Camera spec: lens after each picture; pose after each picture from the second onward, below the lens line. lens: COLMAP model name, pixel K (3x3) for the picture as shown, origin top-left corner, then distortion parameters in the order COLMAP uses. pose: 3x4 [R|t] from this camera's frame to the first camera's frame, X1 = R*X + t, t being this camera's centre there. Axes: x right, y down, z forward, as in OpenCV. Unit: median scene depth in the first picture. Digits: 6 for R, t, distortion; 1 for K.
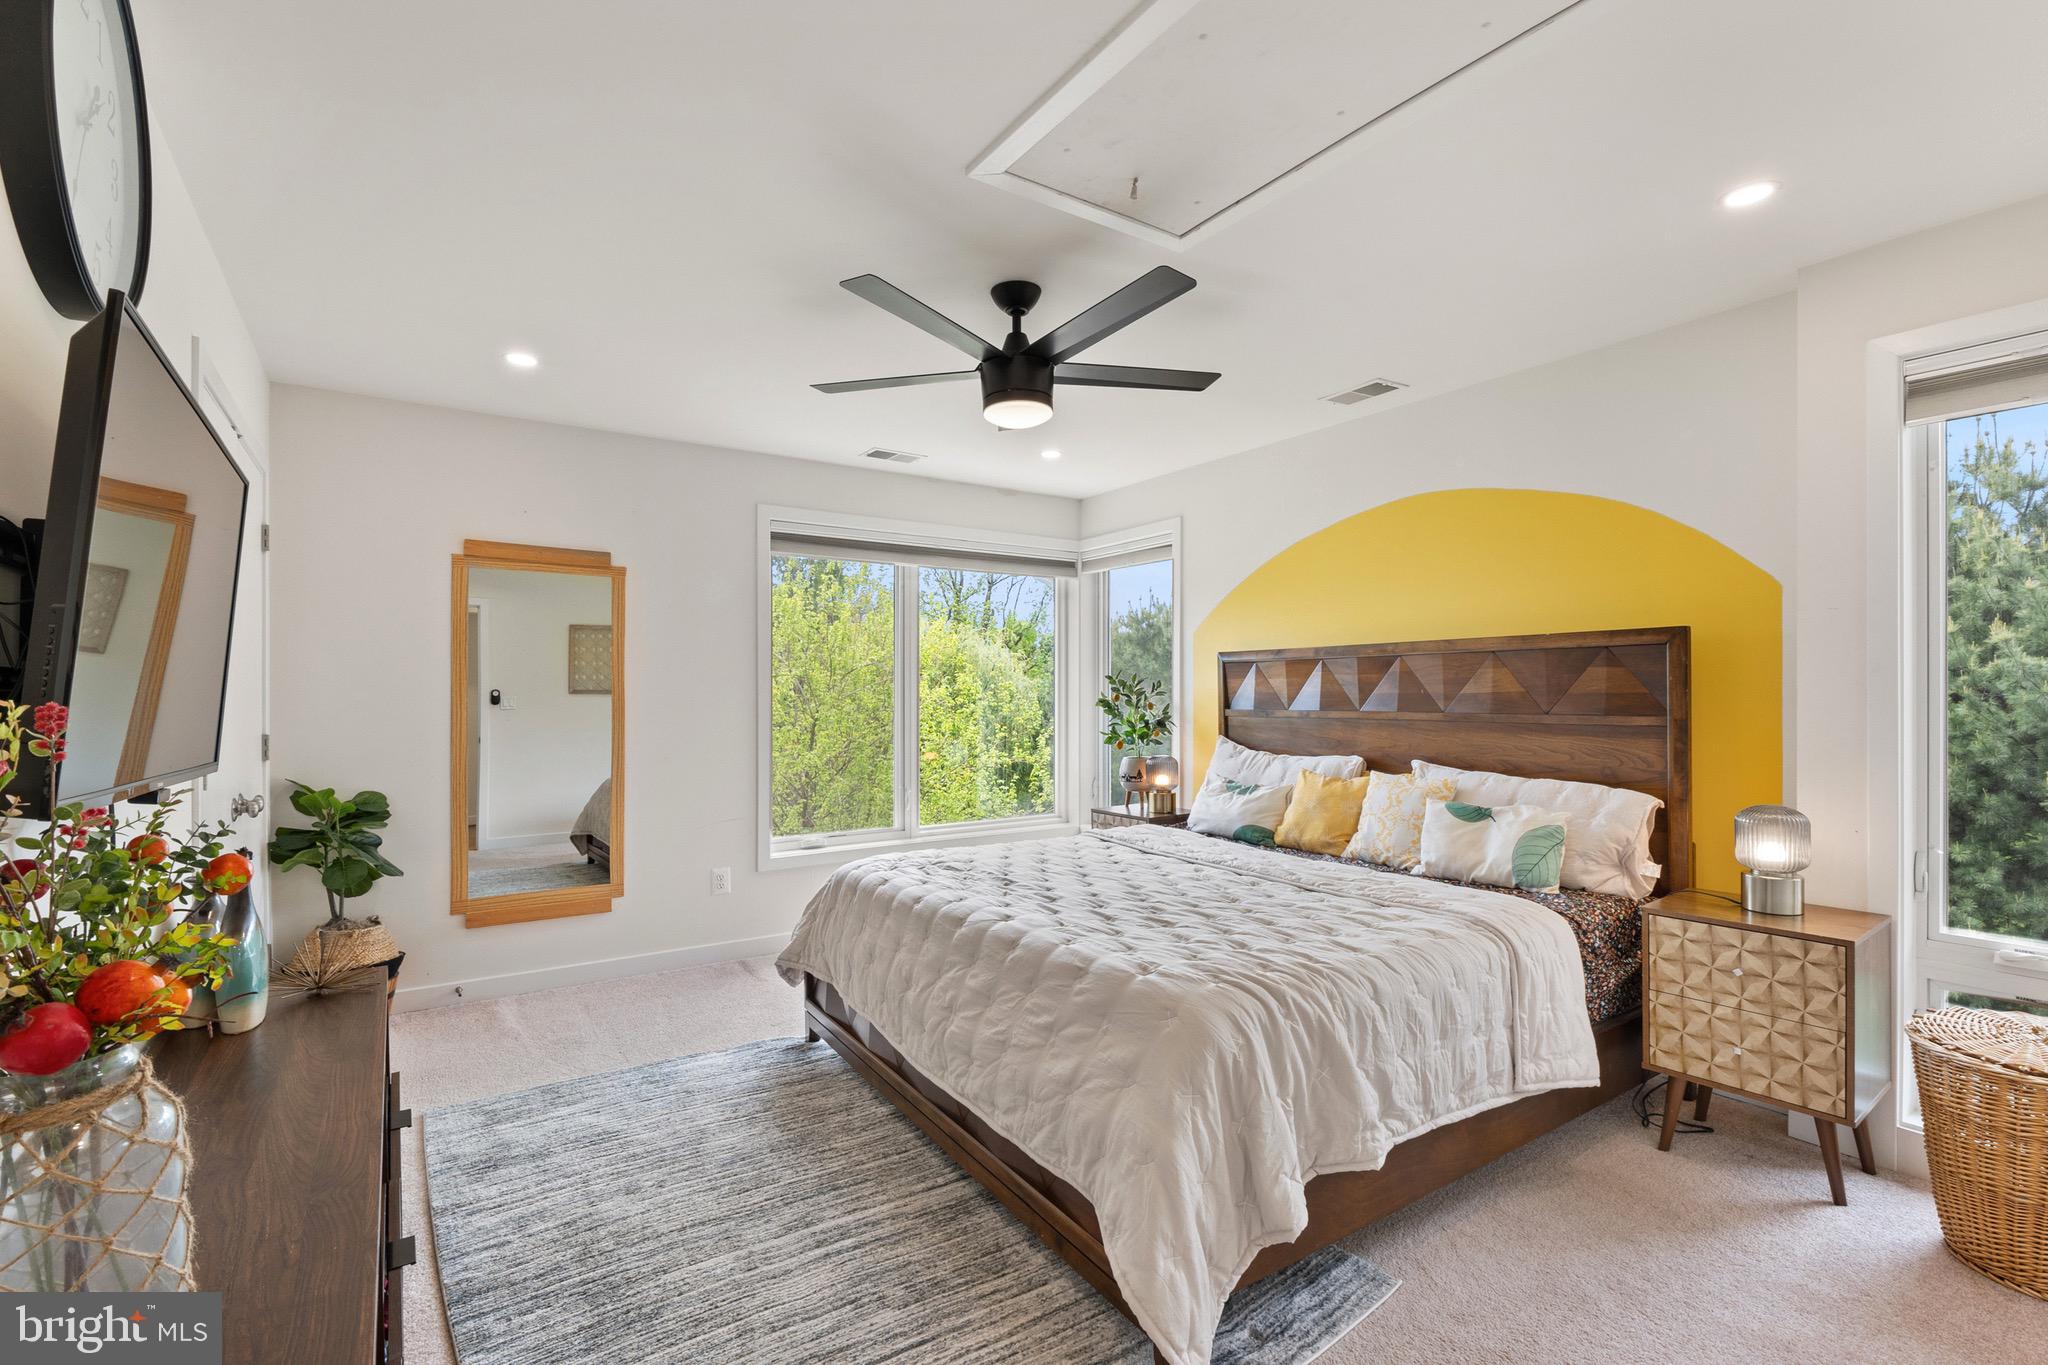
lens RADIAL K [[940.5, 0, 1022.7], [0, 940.5, 684.0], [0, 0, 1]] dist [0.001626, -0.000183]
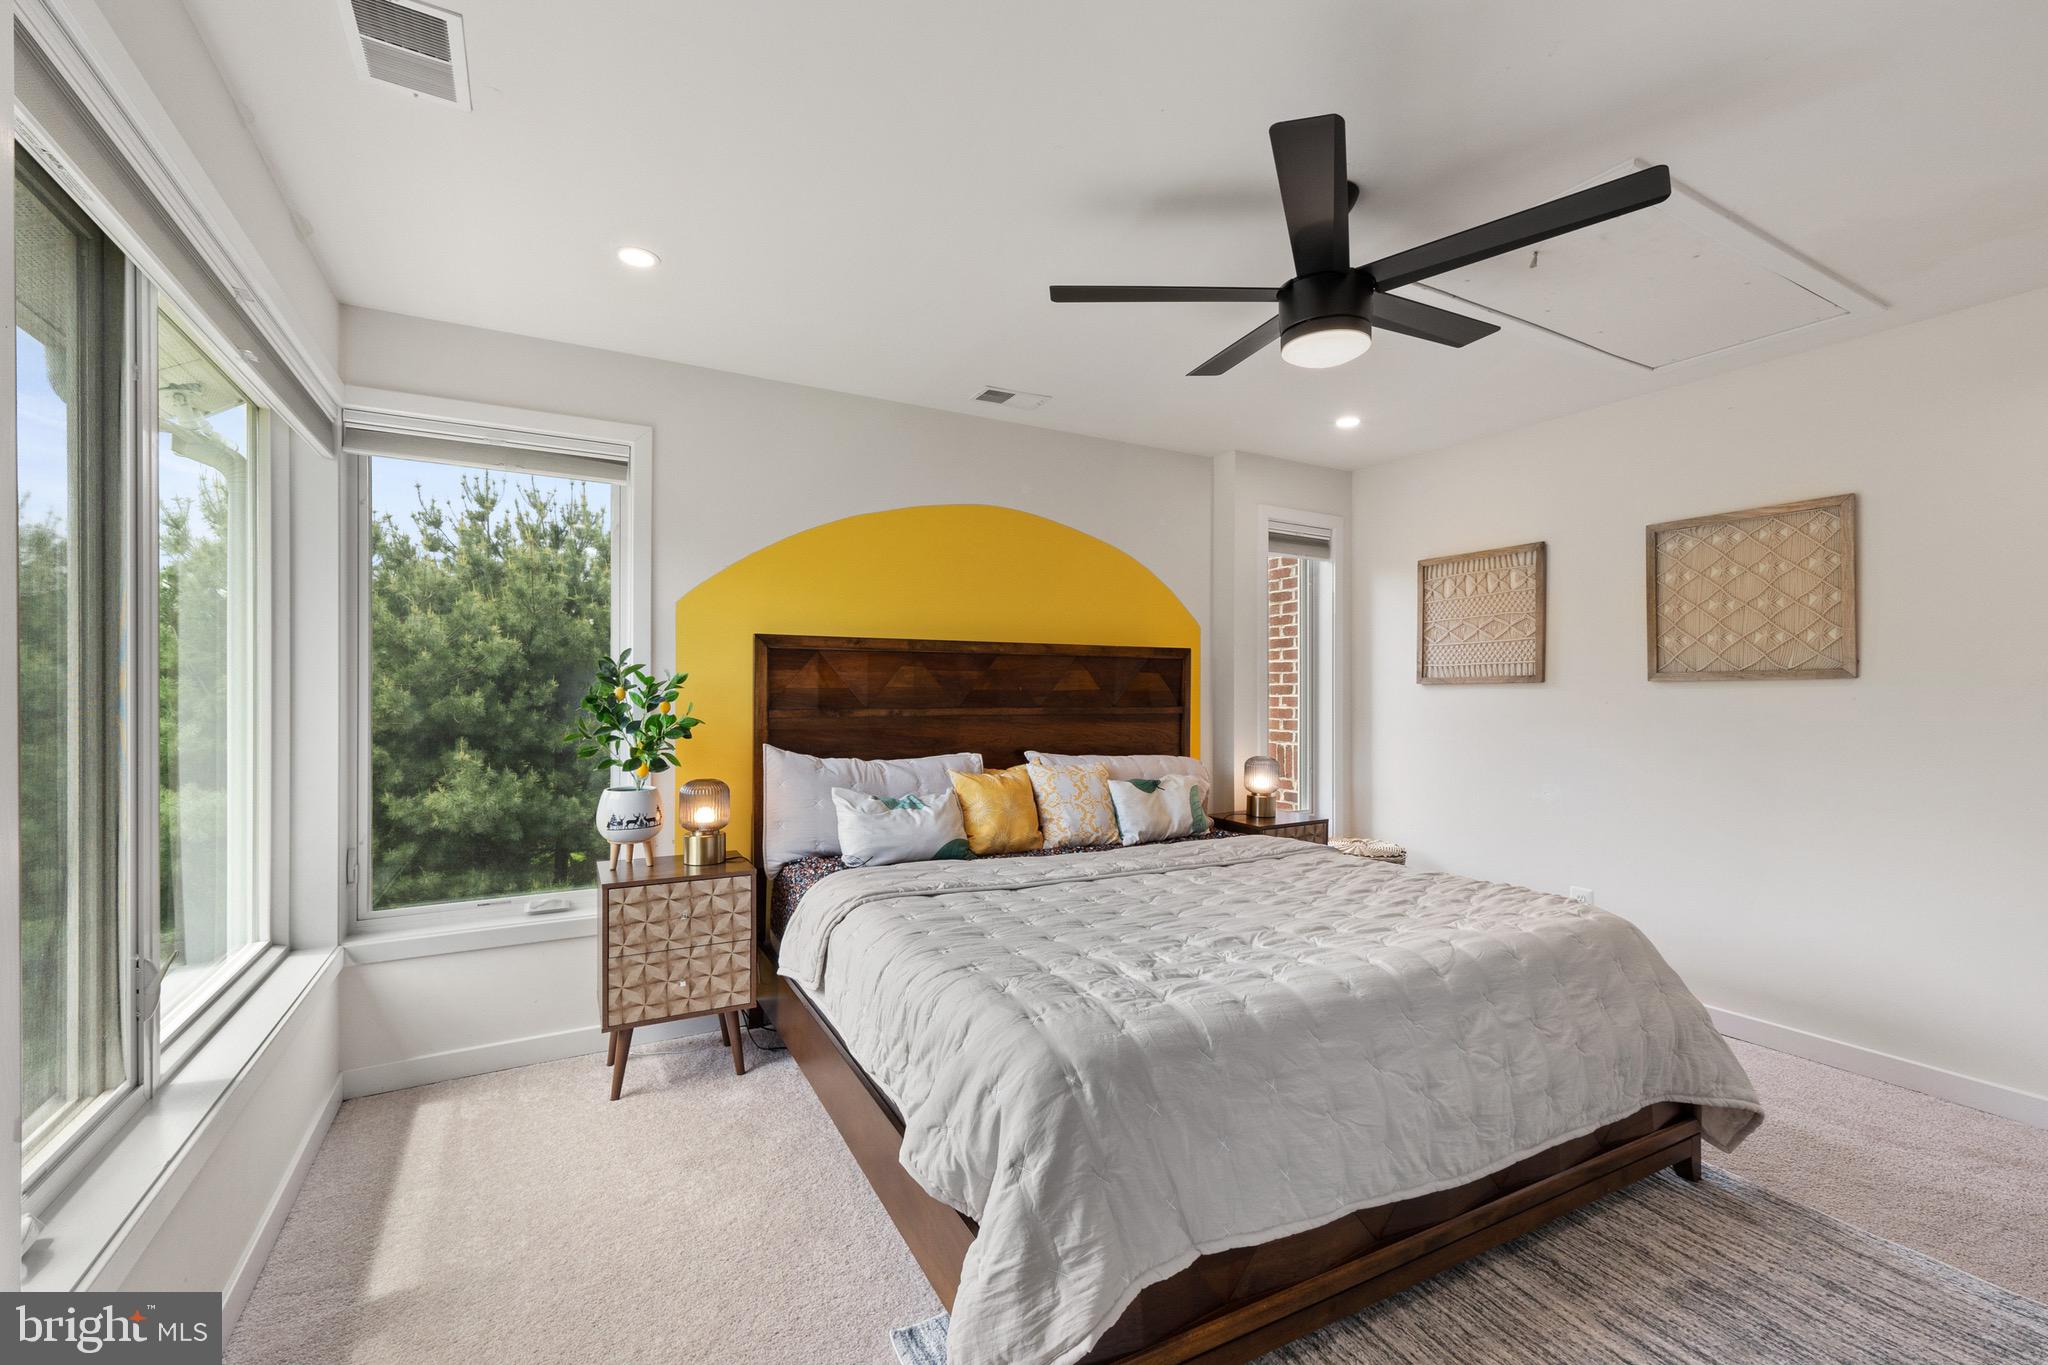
lens RADIAL K [[861.5, 0, 1017.5], [0, 861.5, 695.0], [0, 0, 1]] dist [-0.000548, 0.000207]
pose [[0.083345, -0.002899, 0.996517, -0.591332], [-0.019657, 0.999796, 0.004552, 0.010907], [-0.996327, -0.019968, 0.083271, 0.928158]]
